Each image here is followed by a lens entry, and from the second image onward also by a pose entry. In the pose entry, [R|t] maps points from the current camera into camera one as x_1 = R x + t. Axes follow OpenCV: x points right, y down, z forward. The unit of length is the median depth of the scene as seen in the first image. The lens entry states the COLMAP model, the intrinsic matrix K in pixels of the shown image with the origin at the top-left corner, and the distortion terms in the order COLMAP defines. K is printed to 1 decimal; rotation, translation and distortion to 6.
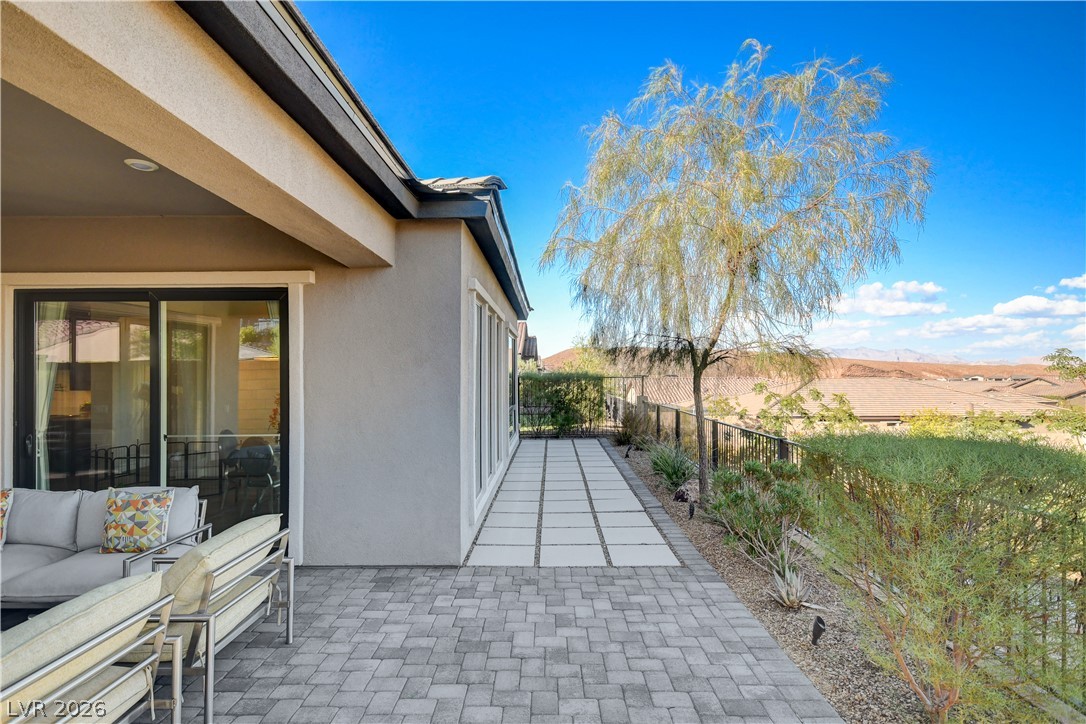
lens RADIAL K [[560.5, 0, 543.0], [0, 560.5, 362.0], [0, 0, 1]] dist [0.017684, -0.000330]
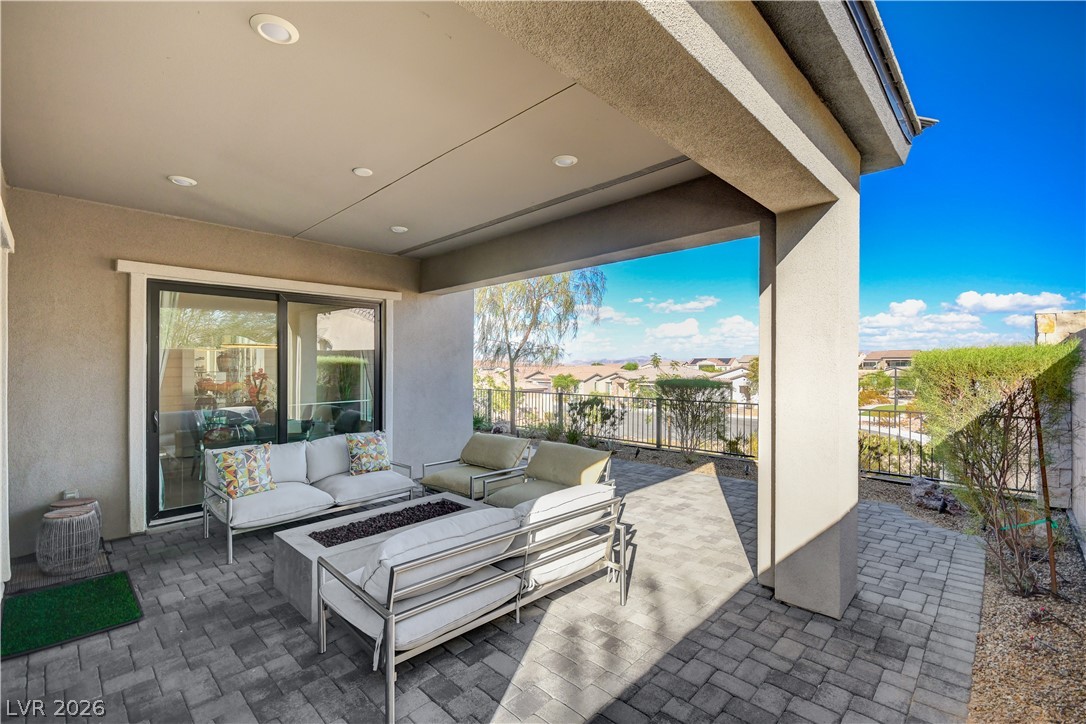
lens RADIAL K [[474.0, 0, 543.0], [0, 474.0, 362.0], [0, 0, 1]] dist [0.000325, 0.000162]
pose [[0.683091, 0.006615, 0.730303, -0.917675], [-0.015163, 0.999872, 0.005126, 0.014090], [-0.730176, -0.014575, 0.683104, -0.150976]]
